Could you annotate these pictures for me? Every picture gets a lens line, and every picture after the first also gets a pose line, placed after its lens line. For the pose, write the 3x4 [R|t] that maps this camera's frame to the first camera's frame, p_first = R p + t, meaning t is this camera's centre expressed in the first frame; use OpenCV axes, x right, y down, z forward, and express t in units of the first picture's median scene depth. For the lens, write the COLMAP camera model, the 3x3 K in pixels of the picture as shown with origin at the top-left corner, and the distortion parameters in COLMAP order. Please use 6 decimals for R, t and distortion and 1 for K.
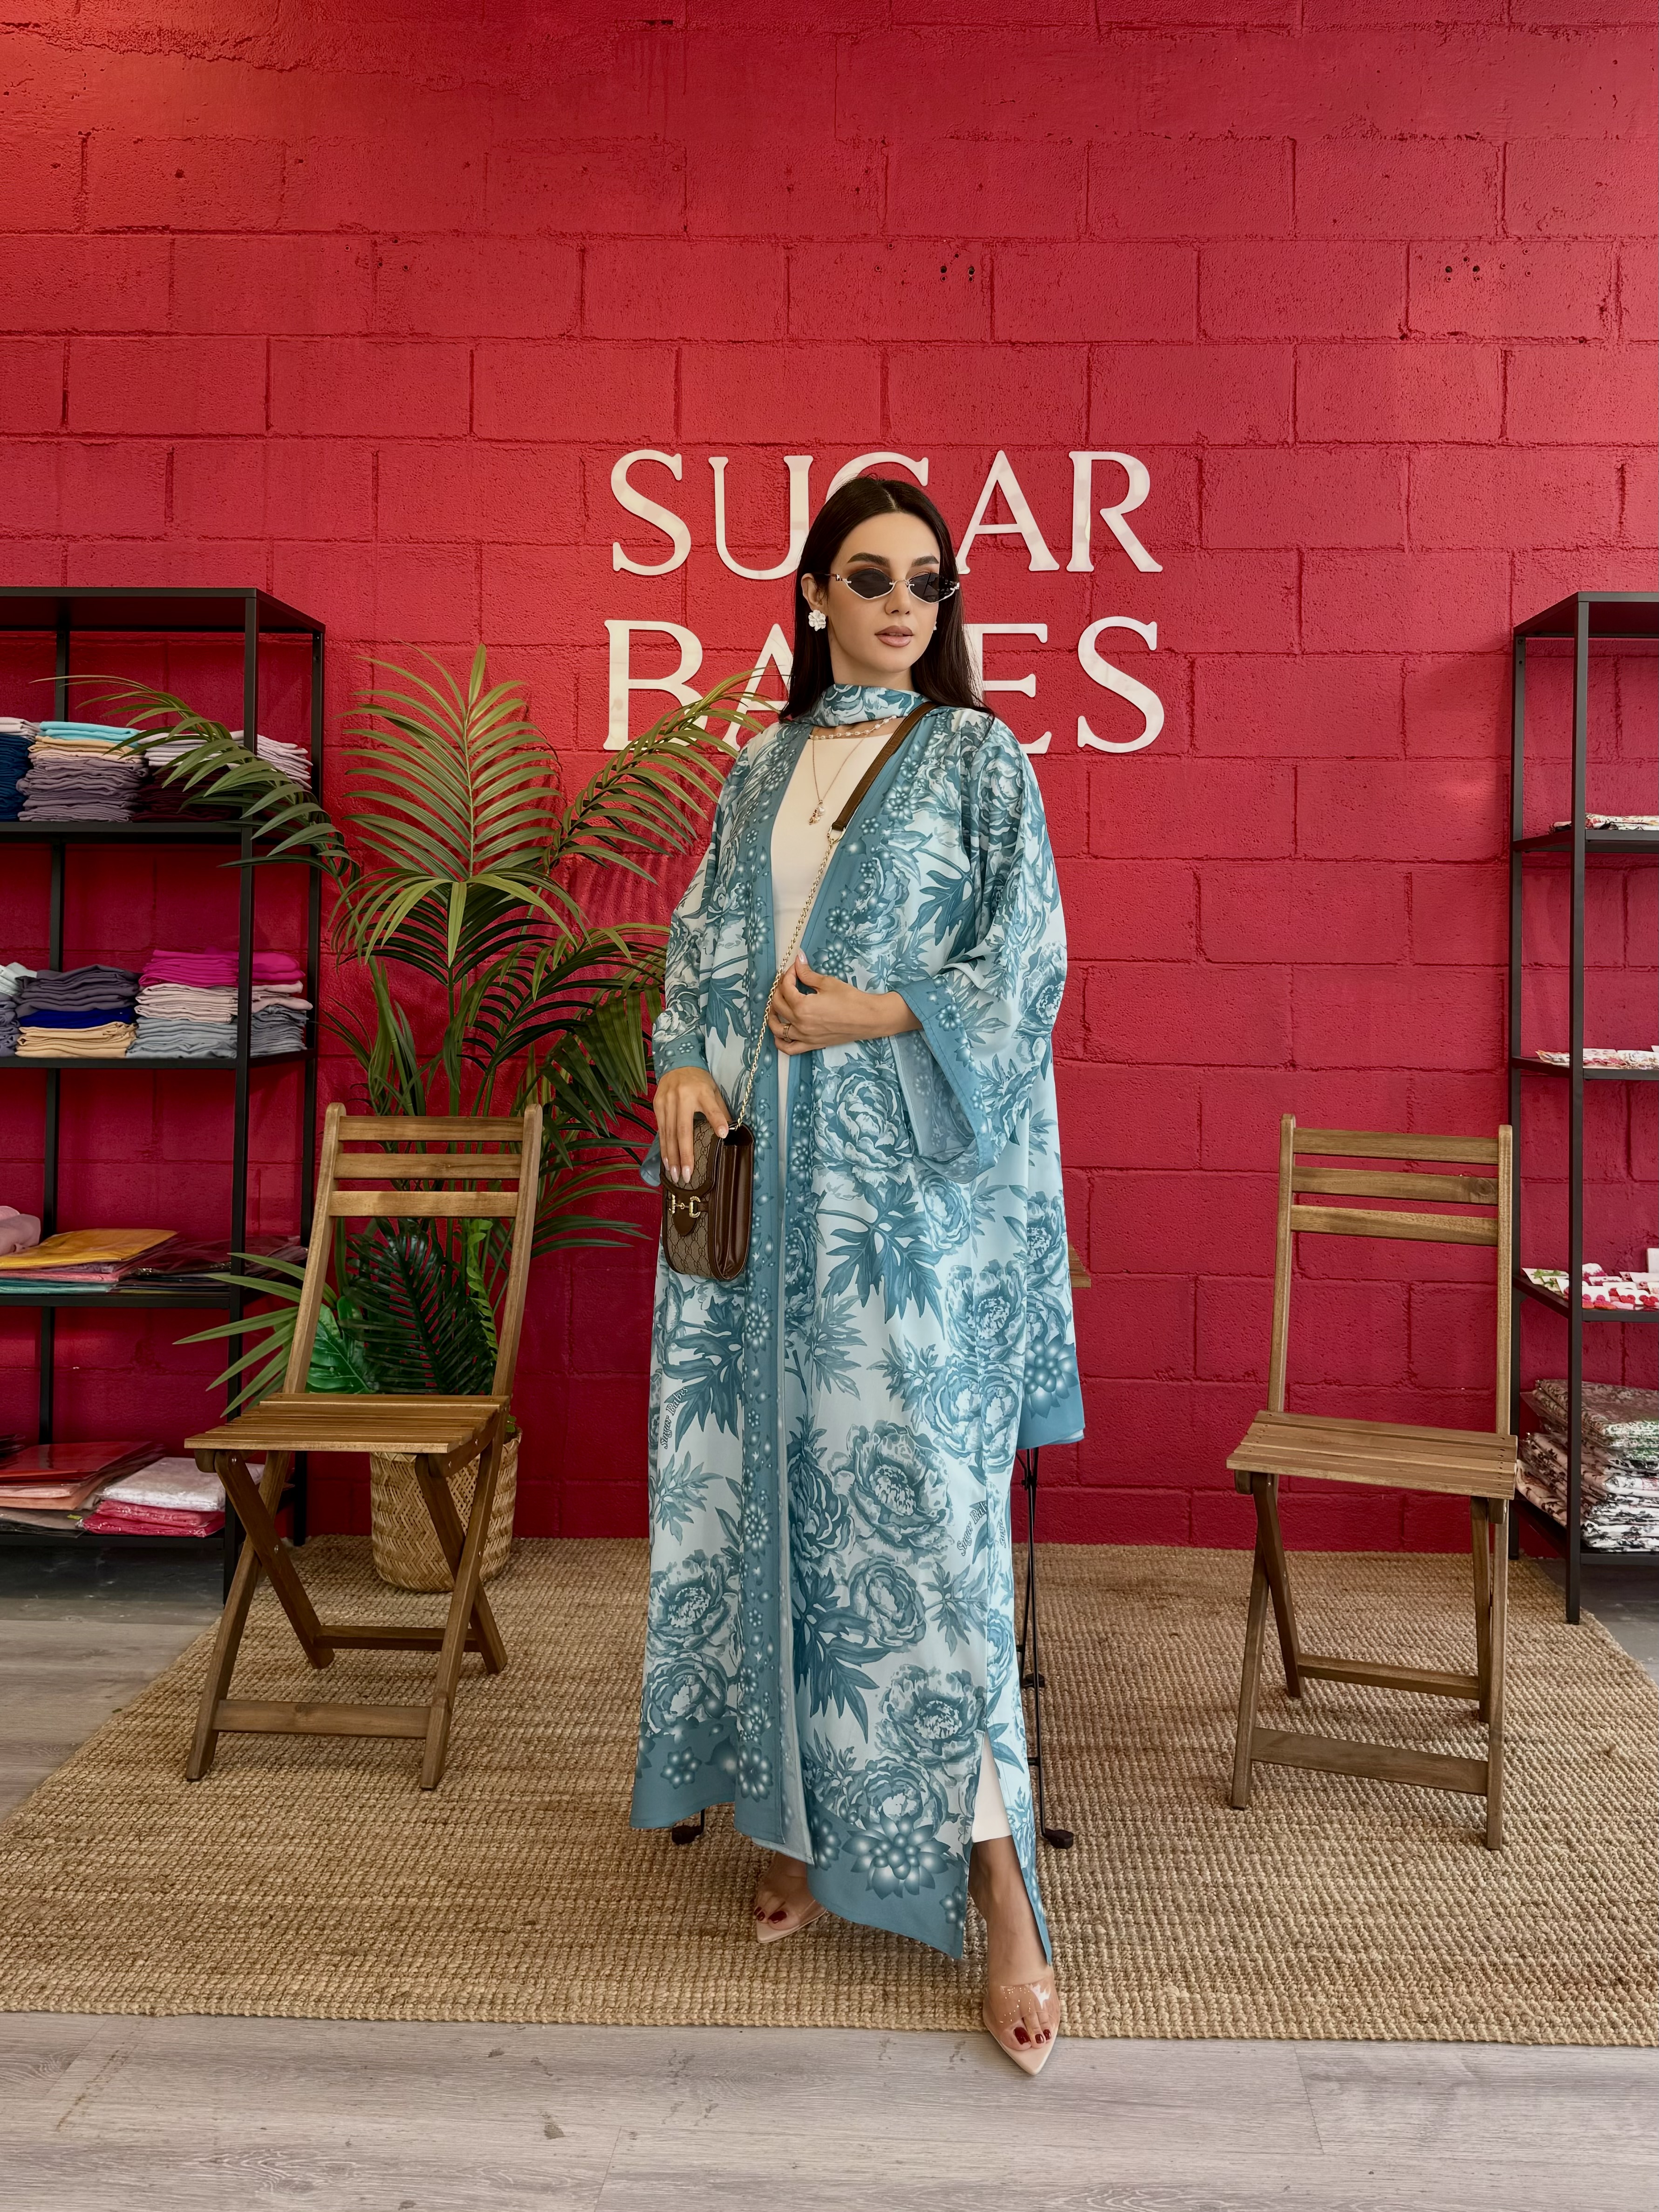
lens RADIAL K [[1866.3, 0, 899.4], [0, 1866.3, 900.7], [0, 0, 1]] dist [0.170646, -0.382033]
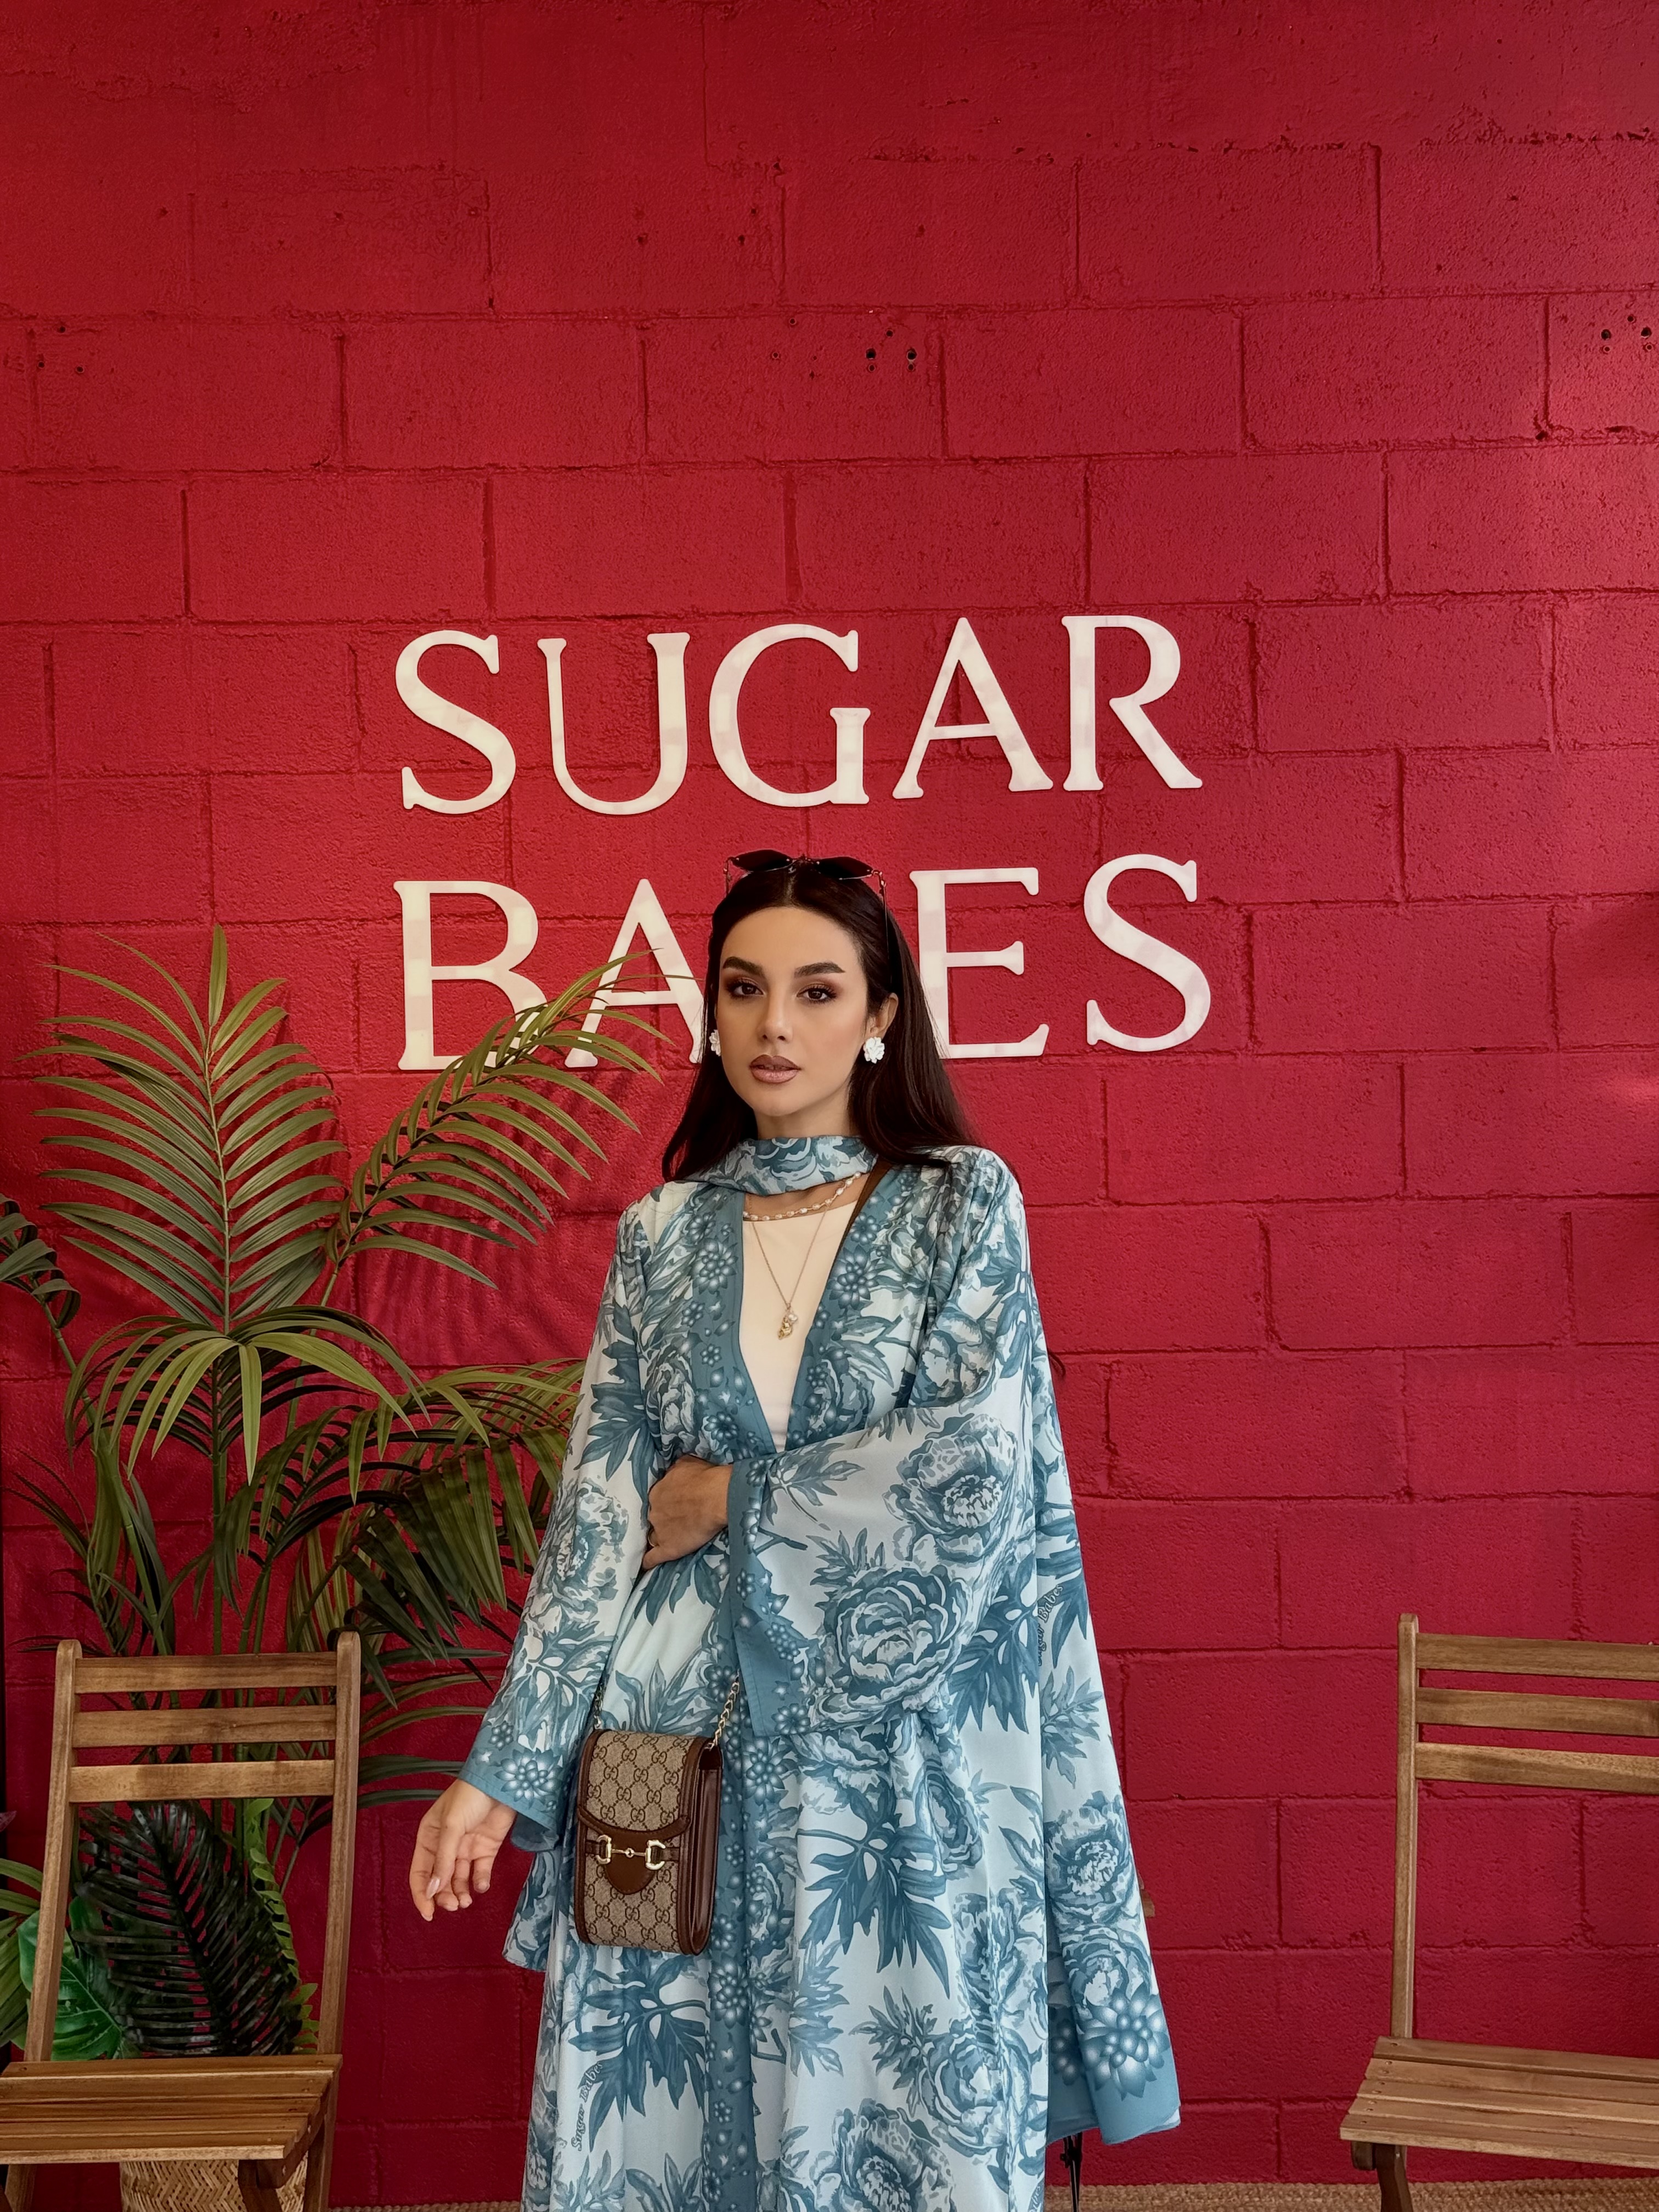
lens RADIAL K [[3107.4, 0, 812.6], [0, 3107.4, 1111.1], [0, 0, 1]] dist [0.160536, -0.275290]
pose [[0.999192, -0.032750, 0.023277, -0.033710], [0.031705, 0.998530, 0.043961, -0.111668], [-0.024682, -0.043187, 0.998762, -0.145437]]
